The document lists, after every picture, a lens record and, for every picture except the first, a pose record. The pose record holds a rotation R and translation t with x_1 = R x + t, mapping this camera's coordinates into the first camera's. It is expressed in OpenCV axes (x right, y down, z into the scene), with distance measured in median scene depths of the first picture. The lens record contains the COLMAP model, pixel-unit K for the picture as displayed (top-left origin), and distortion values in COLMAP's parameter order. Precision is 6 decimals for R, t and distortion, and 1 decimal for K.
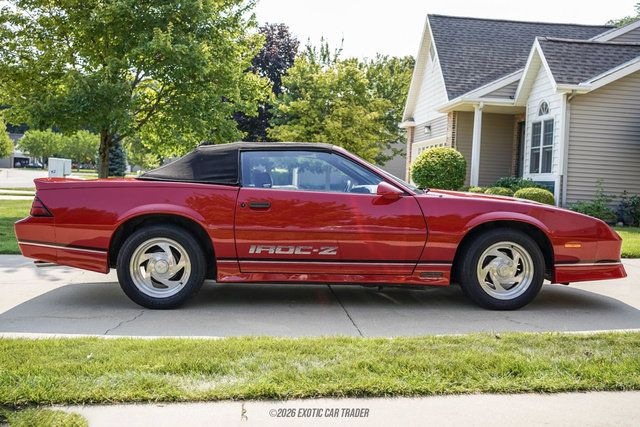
lens RADIAL K [[634.8, 0, 320.4], [0, 634.8, 196.3], [0, 0, 1]] dist [0.004633, 0.007188]
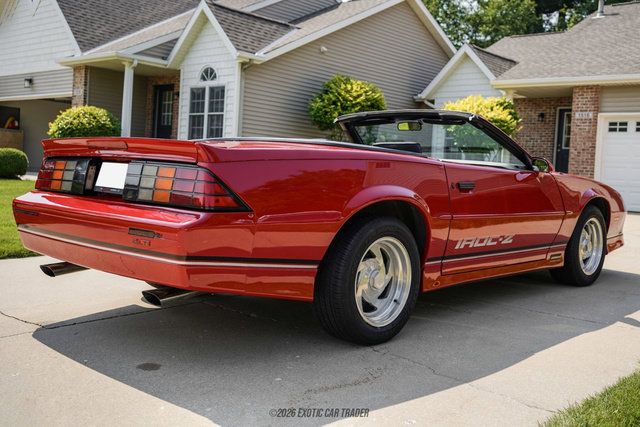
lens RADIAL K [[653.6, 0, 319.1], [0, 653.6, 190.3], [0, 0, 1]] dist [0.003721, 0.015377]
pose [[0.745612, -0.019004, 0.666109, -0.223985], [-0.010335, 0.999143, 0.040074, -0.002884], [-0.666300, -0.036764, 0.744777, 0.159633]]
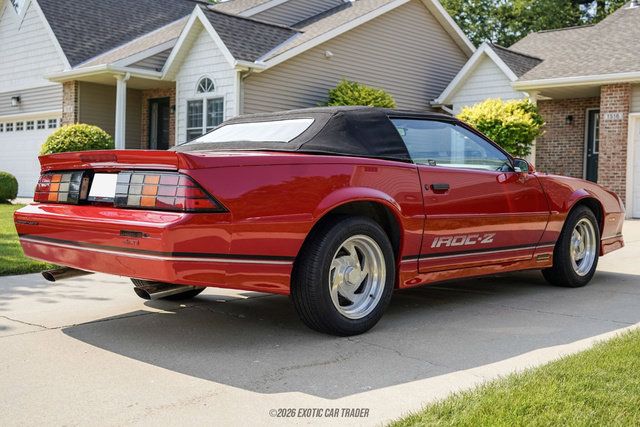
lens RADIAL K [[727.0, 0, 311.9], [0, 727.0, 214.2], [0, 0, 1]] dist [-0.001724, 0.008878]
pose [[0.766373, -0.044483, 0.640854, -0.240050], [0.019655, 0.998756, 0.045821, 0.001081], [-0.642095, -0.022520, 0.766294, 0.121399]]
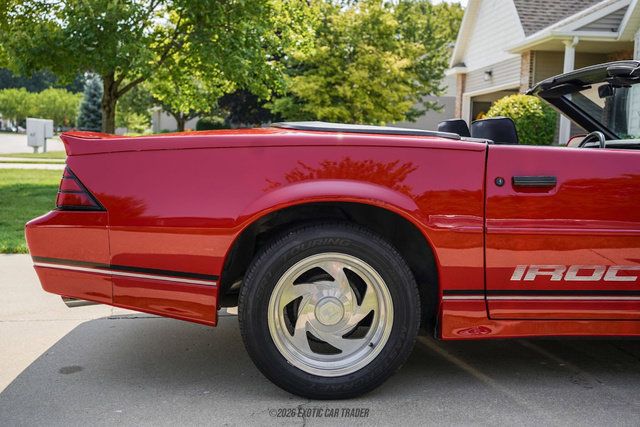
lens RADIAL K [[705.5, 0, 317.8], [0, 705.5, 191.6], [0, 0, 1]] dist [0.006315, 0.039993]
pose [[0.999834, -0.013606, -0.012157, -0.075227], [0.014156, 0.998827, 0.046301, -0.001458], [0.011513, -0.046465, 0.998854, 0.140091]]
